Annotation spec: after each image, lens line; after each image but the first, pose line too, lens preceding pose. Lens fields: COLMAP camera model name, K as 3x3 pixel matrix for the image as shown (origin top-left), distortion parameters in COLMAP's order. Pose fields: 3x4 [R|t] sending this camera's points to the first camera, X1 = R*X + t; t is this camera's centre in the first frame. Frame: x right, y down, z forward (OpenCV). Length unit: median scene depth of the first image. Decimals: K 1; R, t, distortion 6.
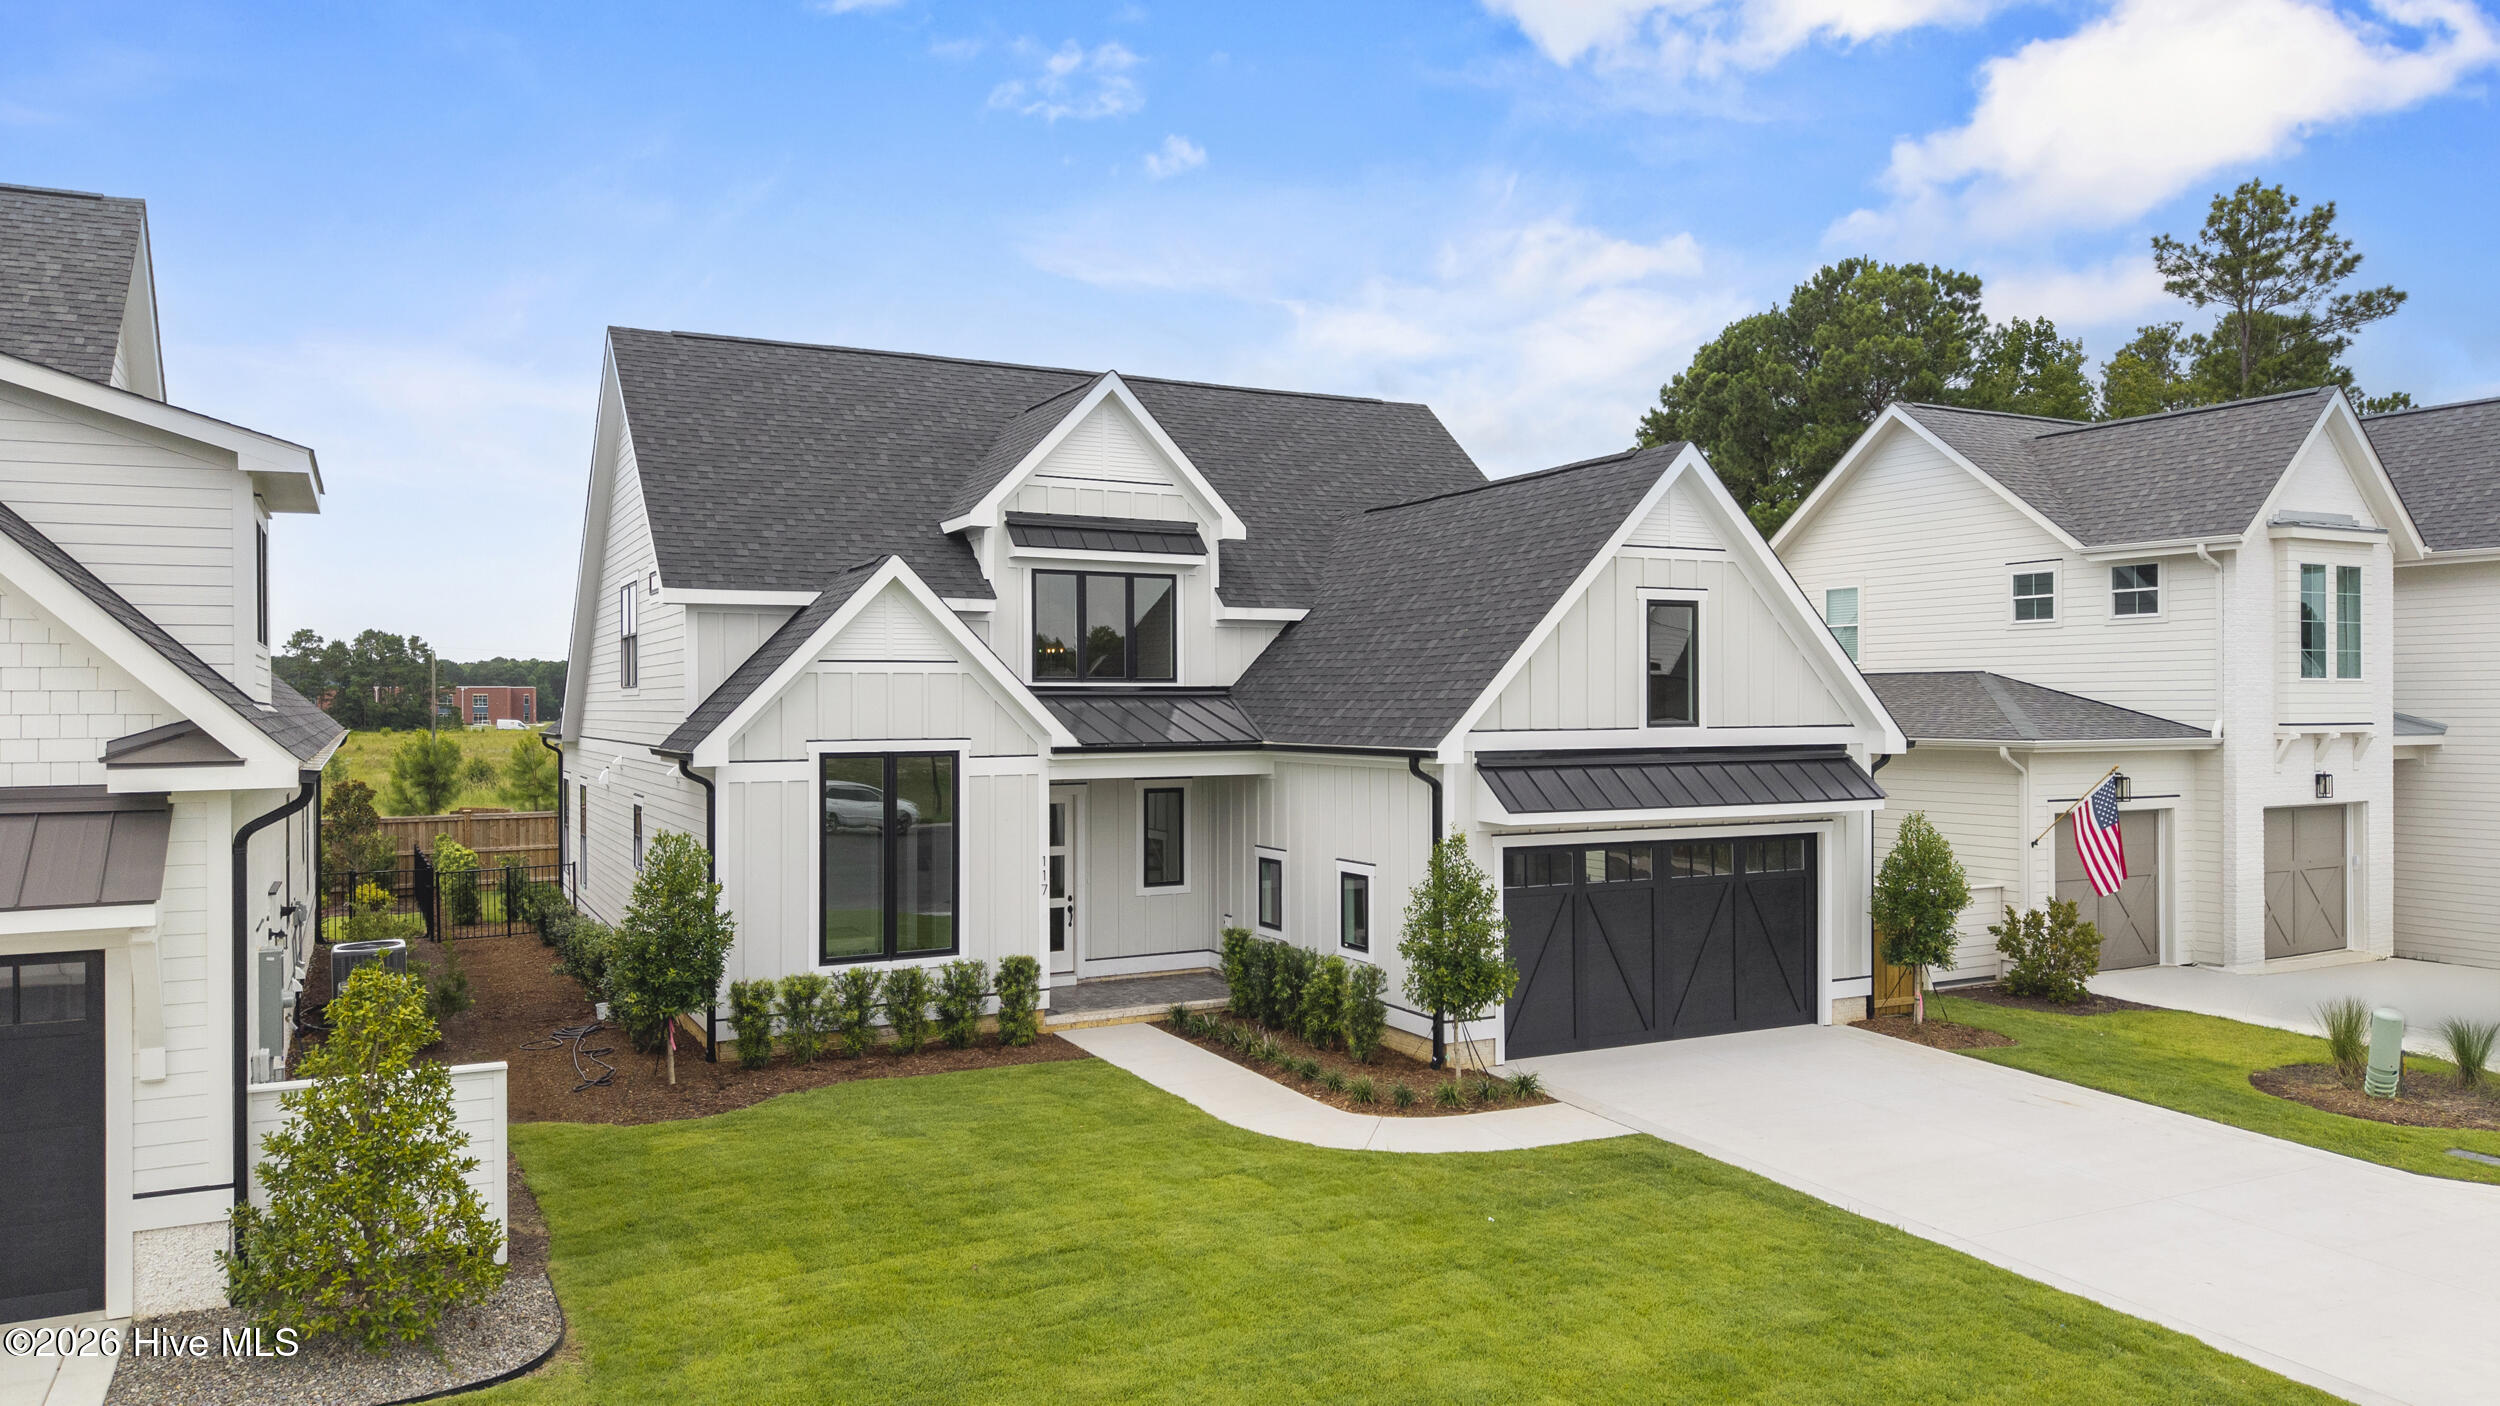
lens RADIAL K [[1652.9, 0, 1250.0], [0, 1652.9, 703.0], [0, 0, 1]] dist [0.056163, -0.083161]
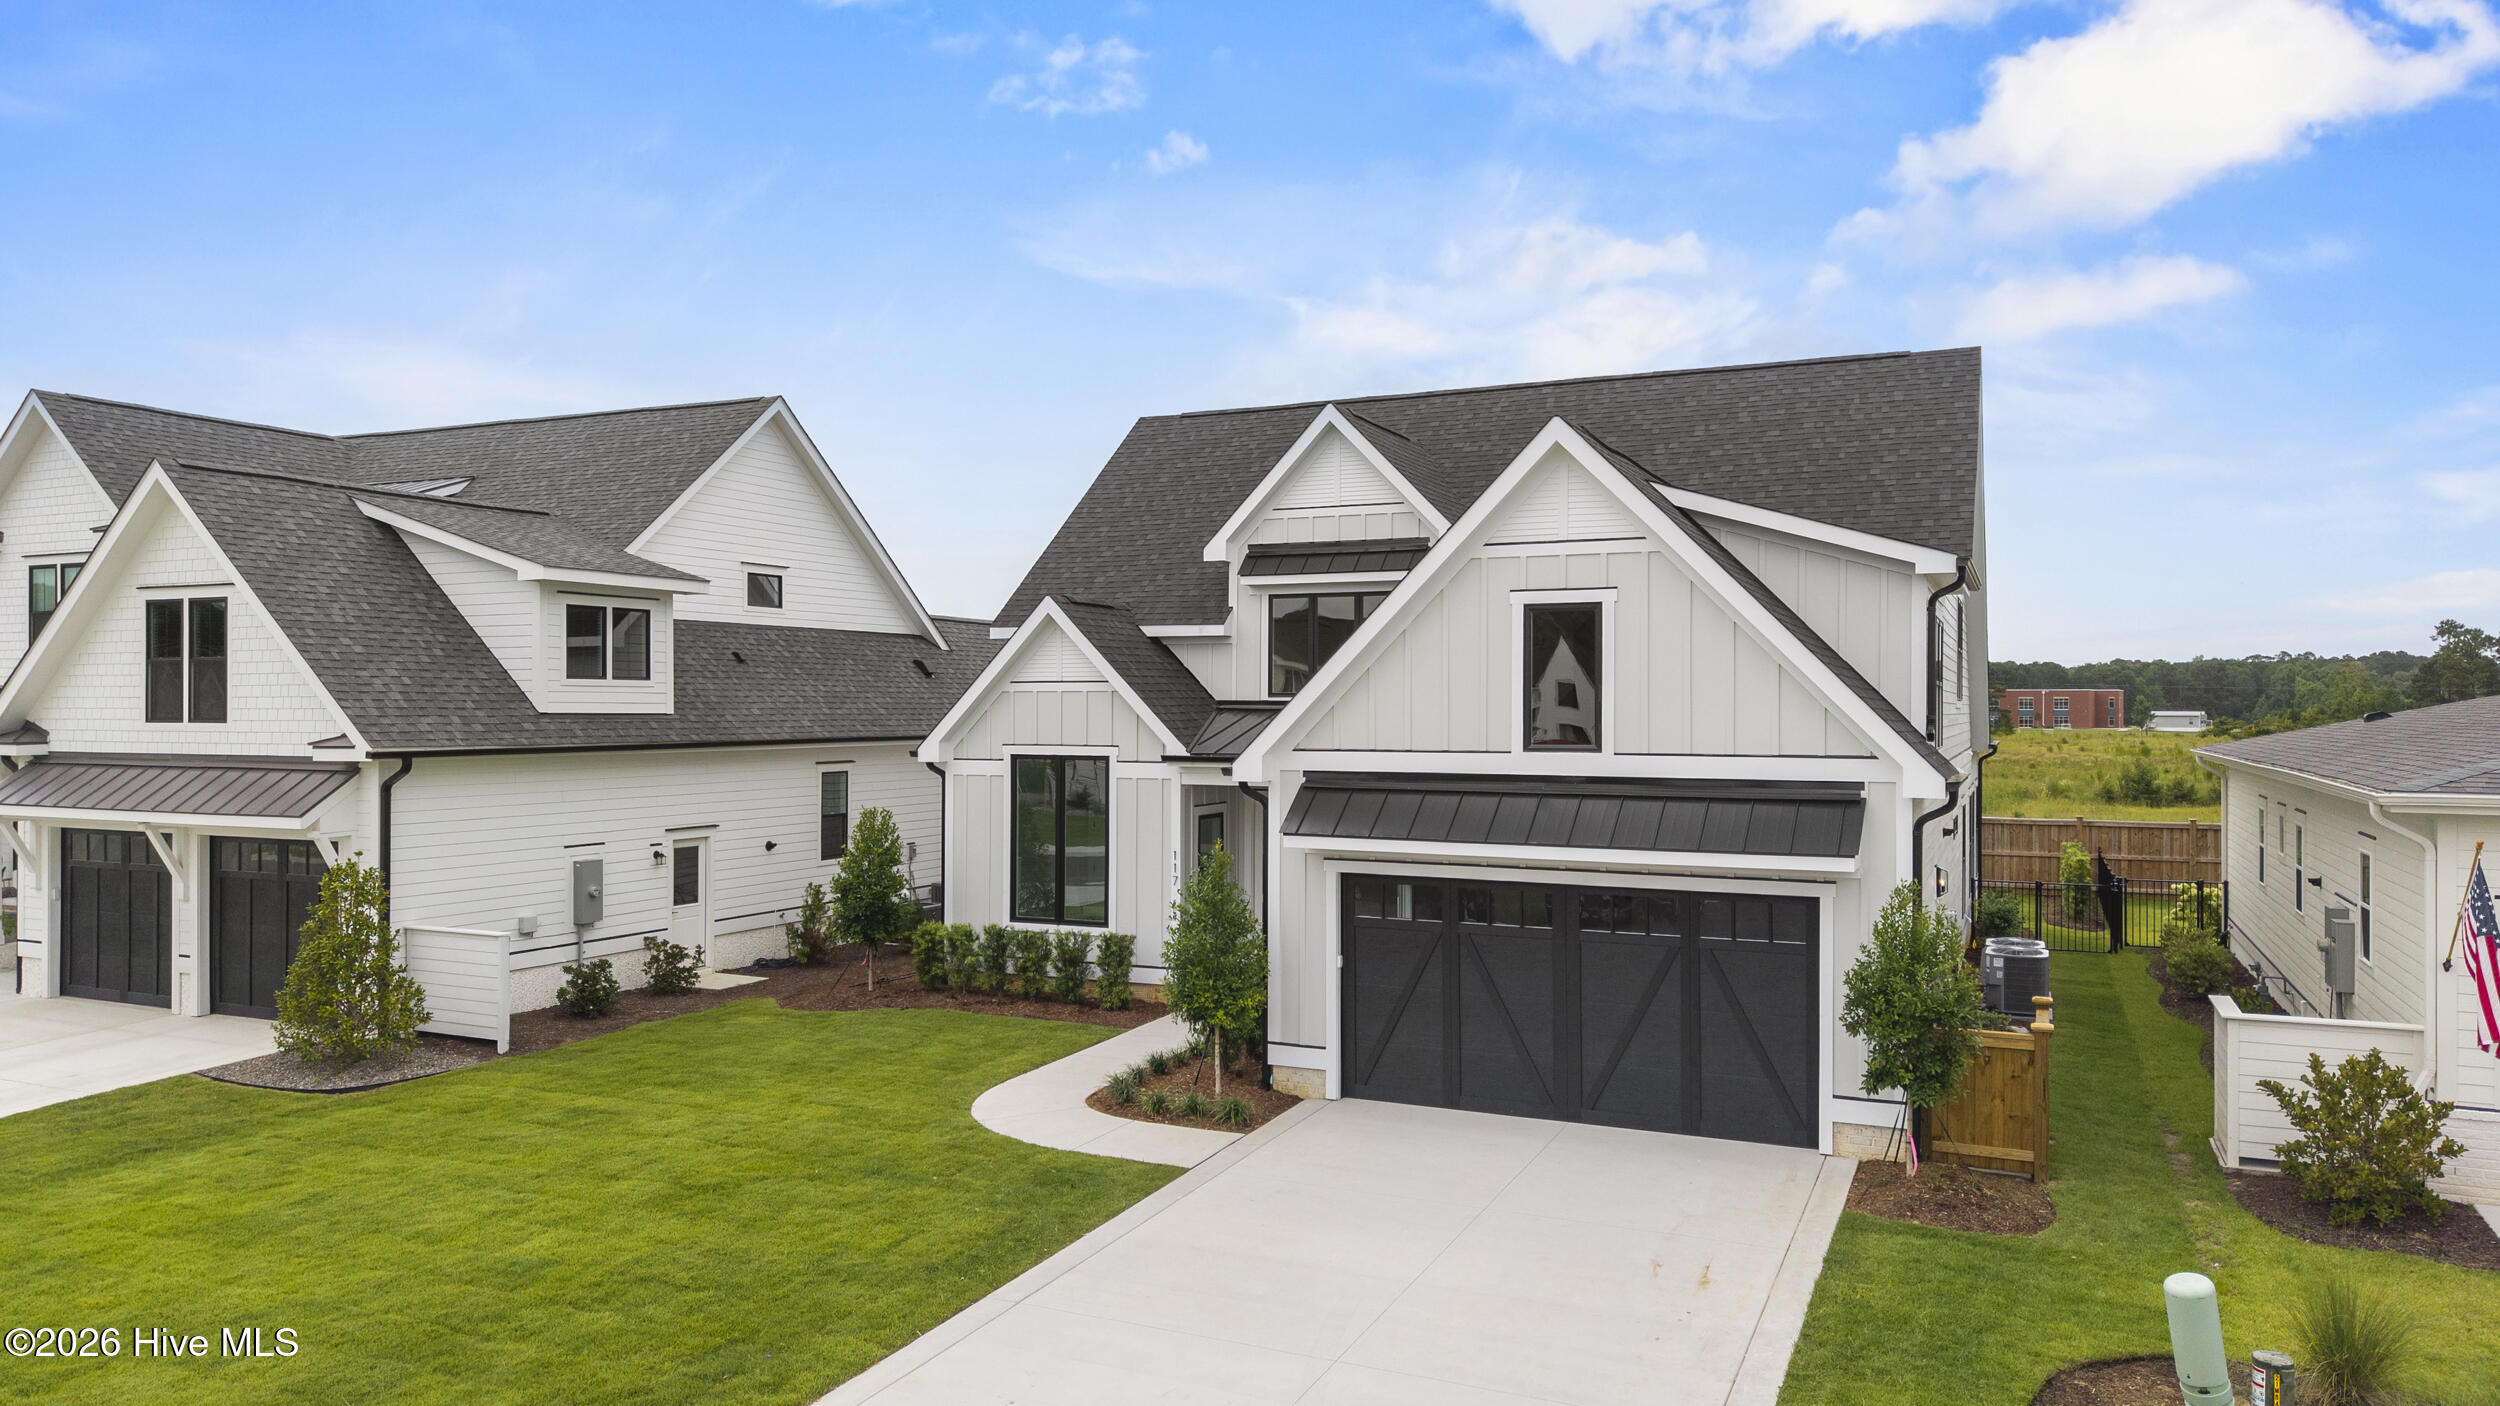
lens RADIAL K [[1652.9, 0, 1250.0], [0, 1652.9, 703.0], [0, 0, 1]] dist [0.056163, -0.083161]
pose [[0.615254, 0.002484, -0.788325, 0.821967], [-0.003865, 0.999993, 0.000134, -0.009951], [0.788319, 0.002964, 0.615259, 0.349957]]
